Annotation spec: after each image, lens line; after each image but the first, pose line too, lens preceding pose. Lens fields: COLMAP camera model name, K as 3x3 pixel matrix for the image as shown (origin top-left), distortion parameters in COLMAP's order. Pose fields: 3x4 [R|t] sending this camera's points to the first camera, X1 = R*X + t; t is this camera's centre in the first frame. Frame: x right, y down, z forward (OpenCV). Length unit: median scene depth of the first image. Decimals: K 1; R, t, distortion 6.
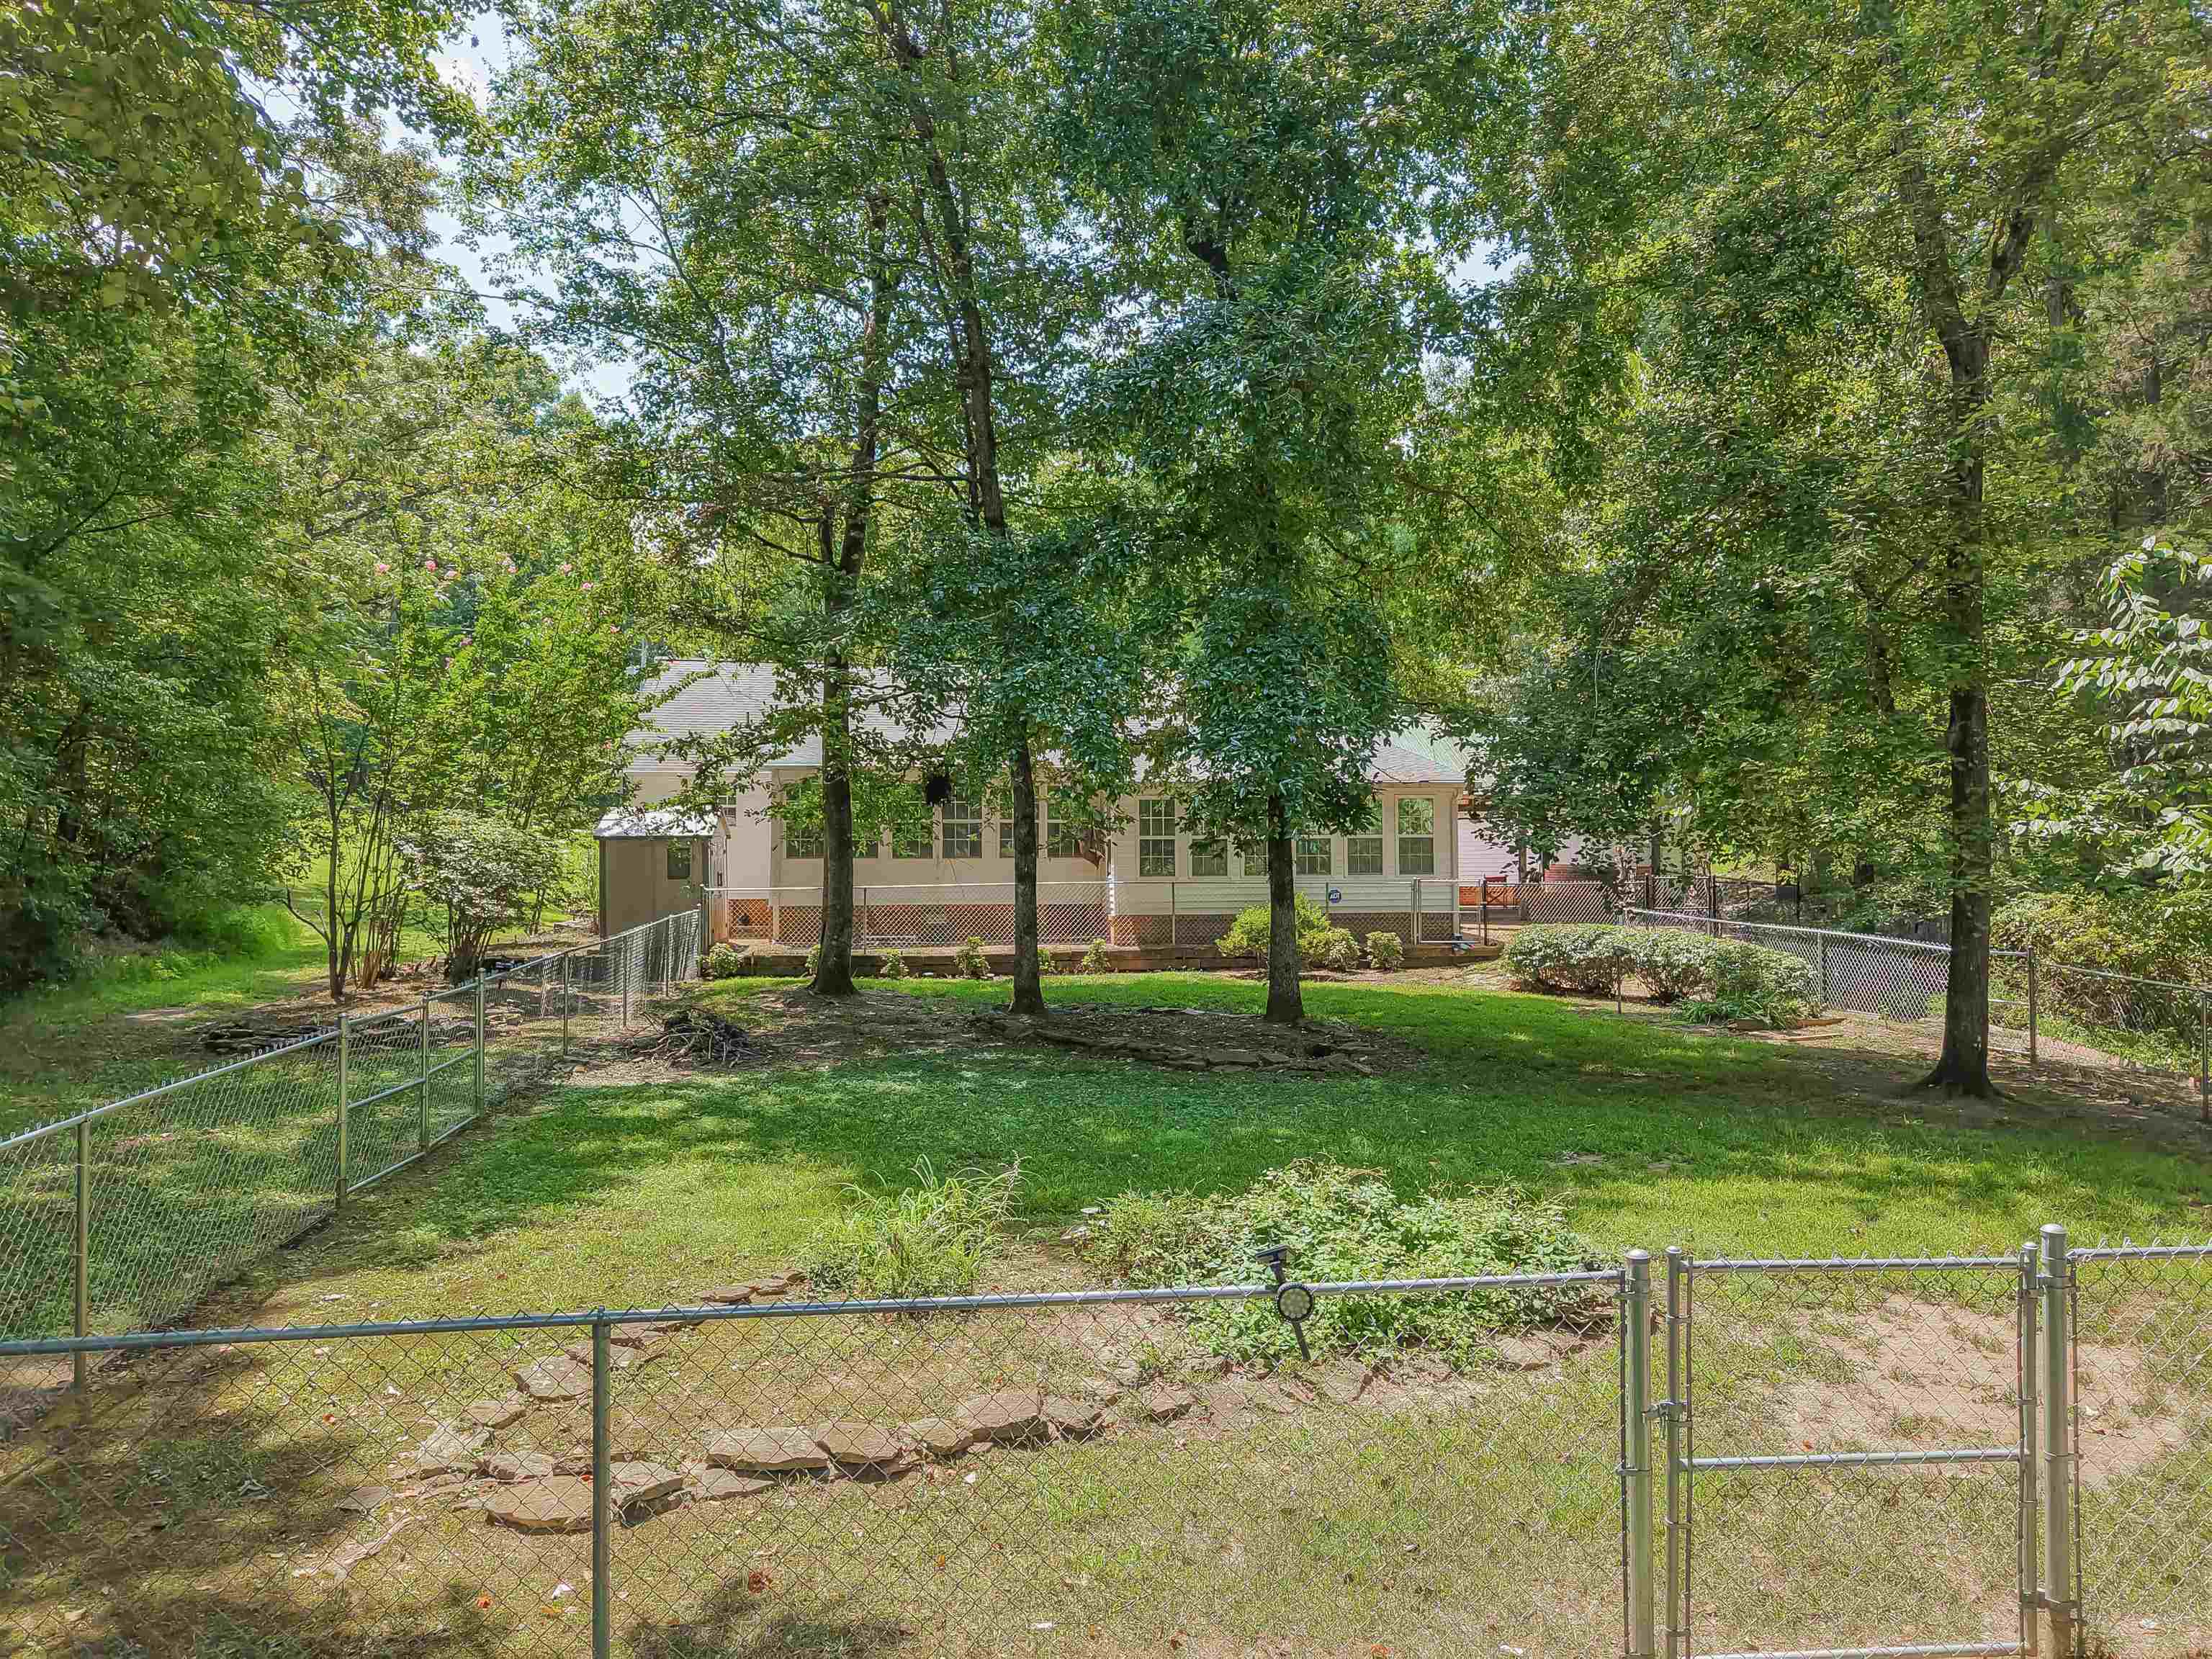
lens RADIAL K [[1504.1, 0, 1115.2], [0, 1504.1, 843.9], [0, 0, 1]] dist [0.109098, -0.000784]
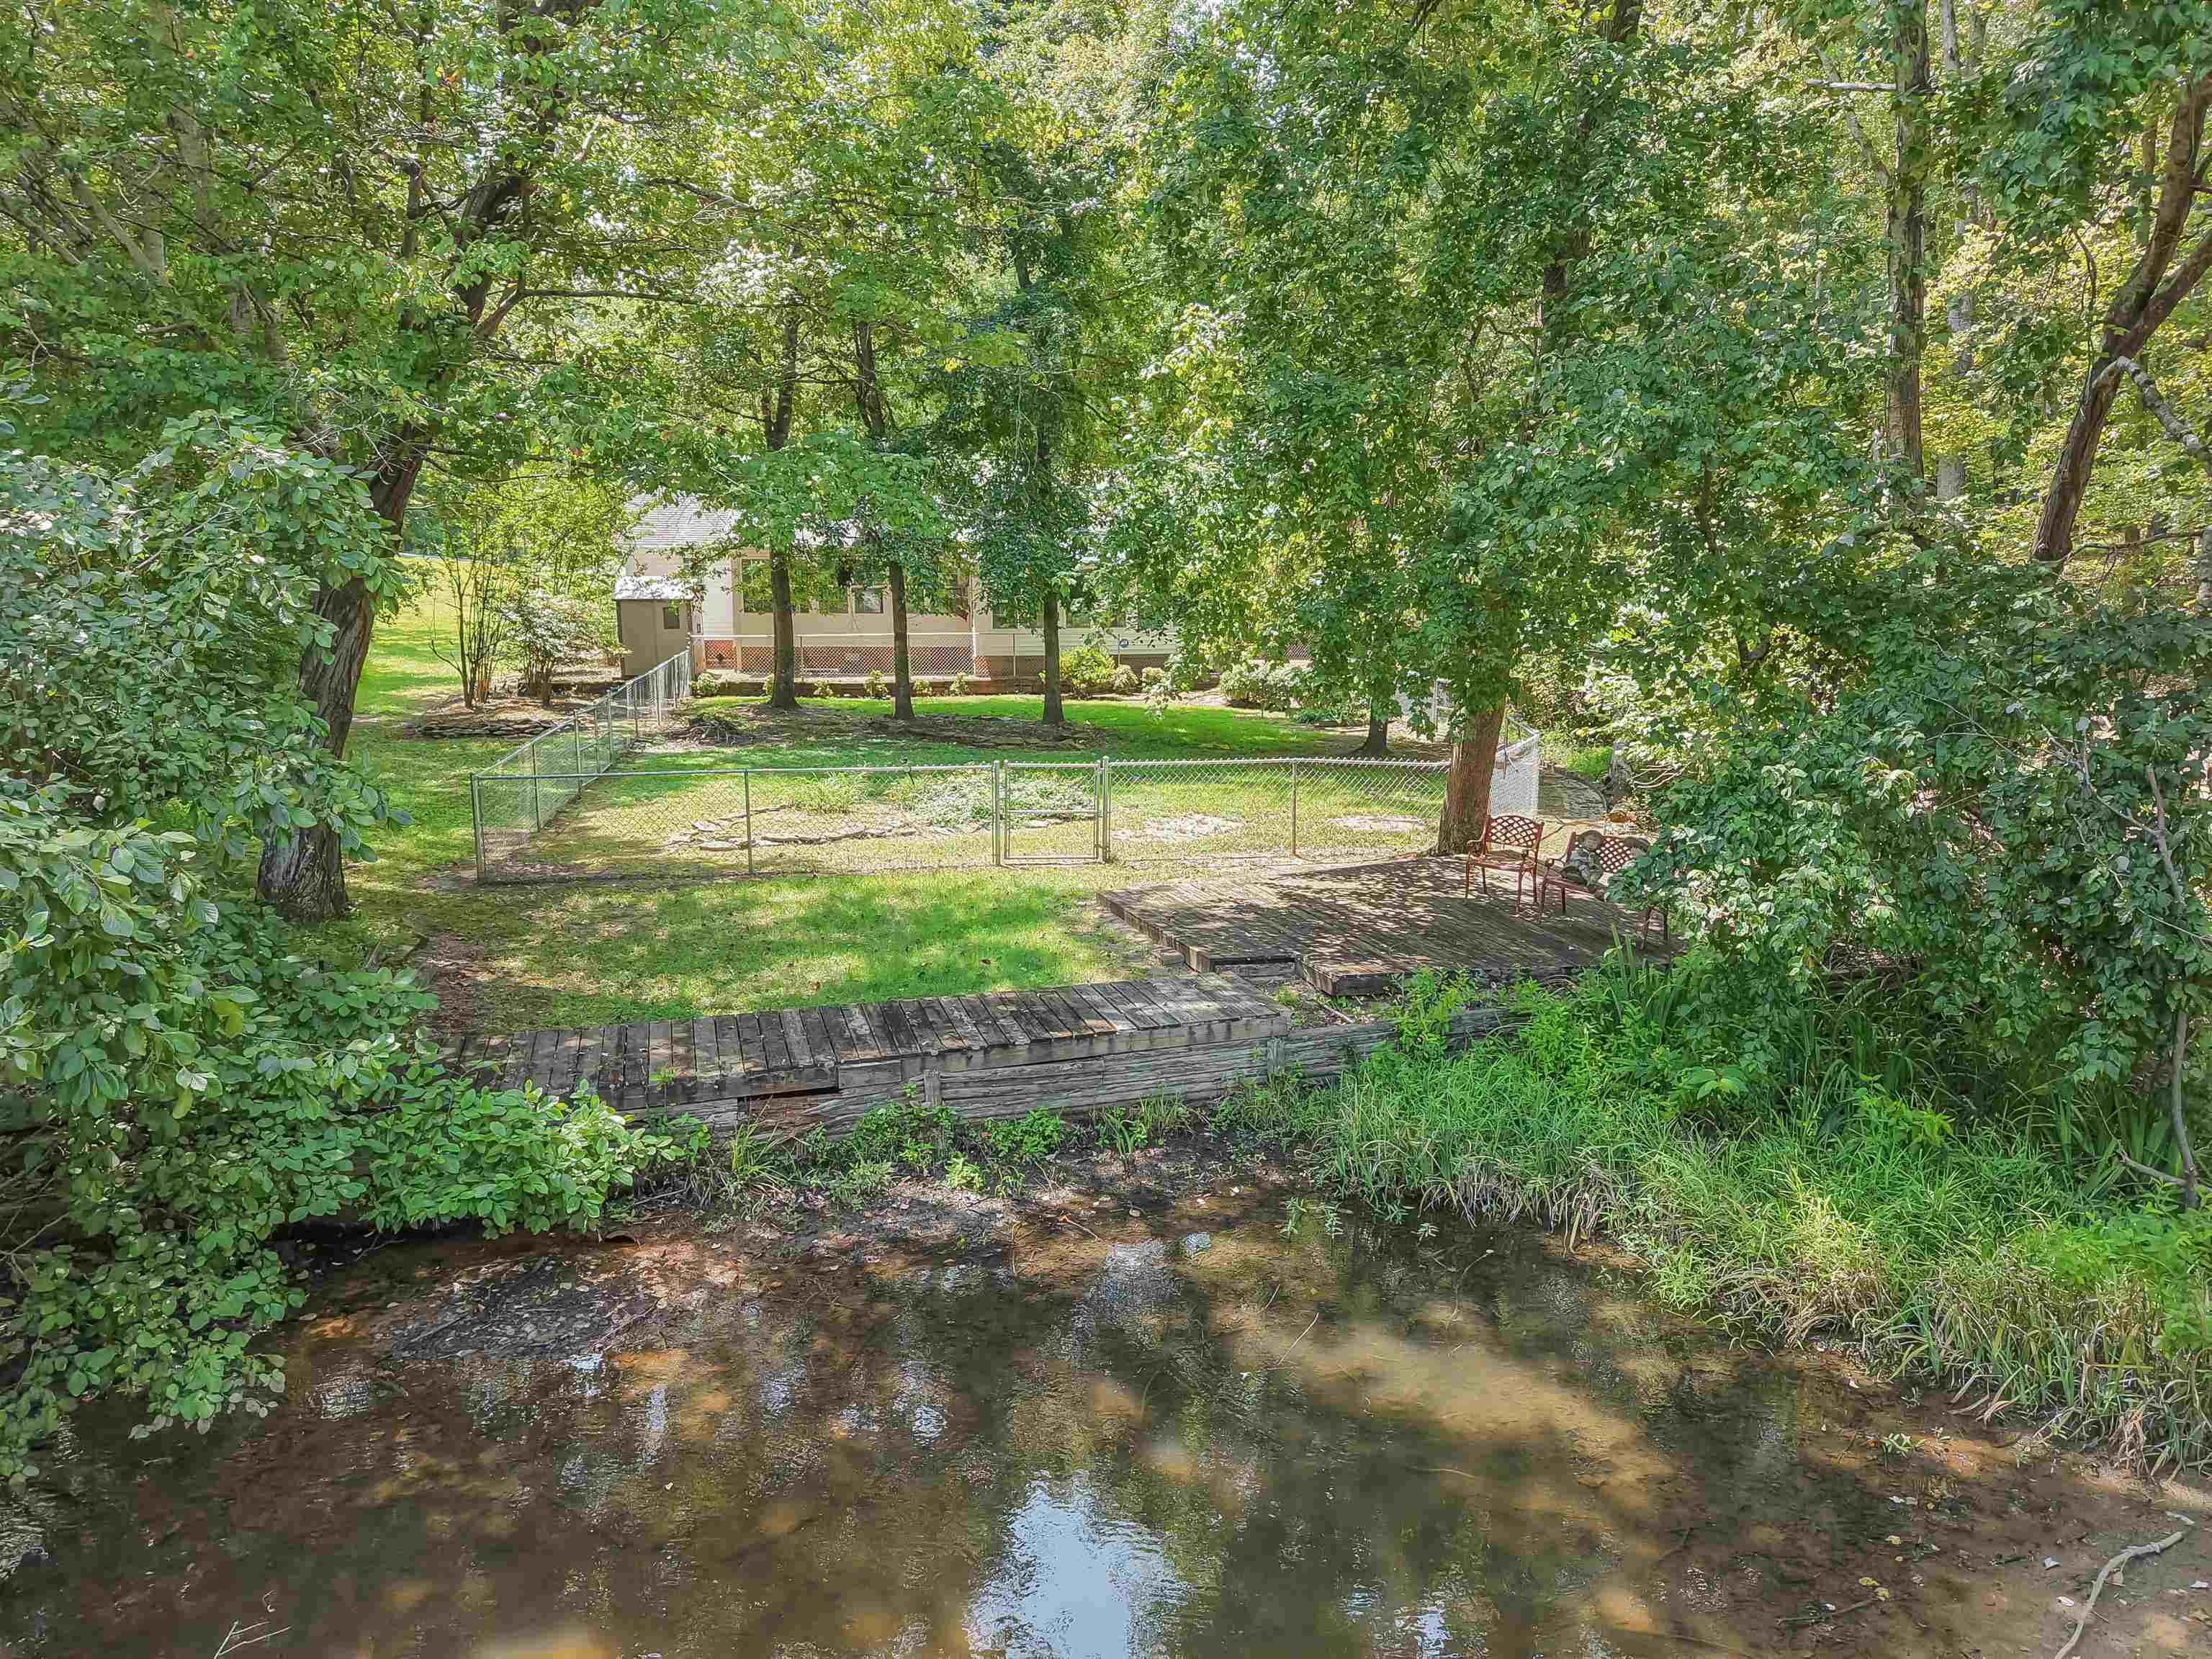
lens RADIAL K [[1504.1, 0, 1115.2], [0, 1504.1, 843.9], [0, 0, 1]] dist [0.109098, -0.000784]
pose [[0.999271, -0.002991, 0.038067, 0.090198], [-0.003968, 0.983397, 0.181424, -0.044424], [-0.037978, -0.181442, 0.982668, -0.540888]]
